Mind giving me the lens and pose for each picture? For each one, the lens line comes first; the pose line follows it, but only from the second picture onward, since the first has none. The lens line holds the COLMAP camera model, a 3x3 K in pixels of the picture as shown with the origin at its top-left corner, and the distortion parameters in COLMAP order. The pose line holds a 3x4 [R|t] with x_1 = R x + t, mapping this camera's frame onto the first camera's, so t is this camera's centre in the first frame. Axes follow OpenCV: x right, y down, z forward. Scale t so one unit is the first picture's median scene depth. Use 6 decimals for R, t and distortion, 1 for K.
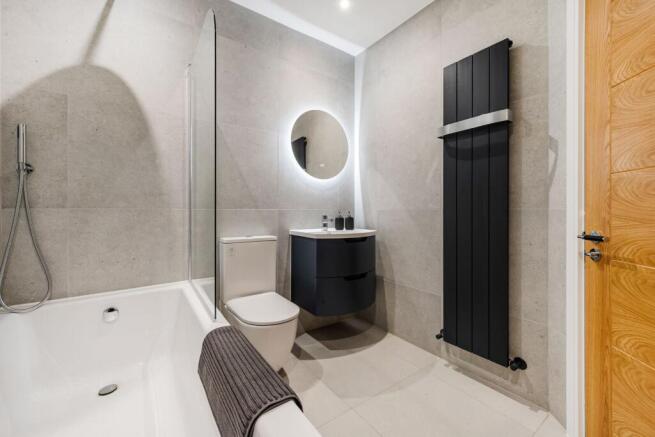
lens RADIAL K [[262.9, 0, 327.2], [0, 262.9, 209.6], [0, 0, 1]] dist [0.000229, -0.000009]
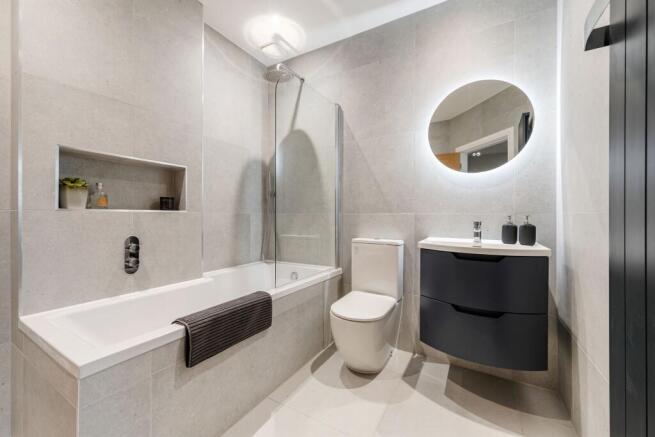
lens RADIAL K [[259.8, 0, 327.0], [0, 259.8, 215.7], [0, 0, 1]] dist [-0.000543, -0.000109]
pose [[0.410083, 0.000696, -0.912048, 0.542575], [-0.000131, 1.000000, 0.000704, 0.006335], [0.912048, -0.000169, 0.410083, 0.352985]]
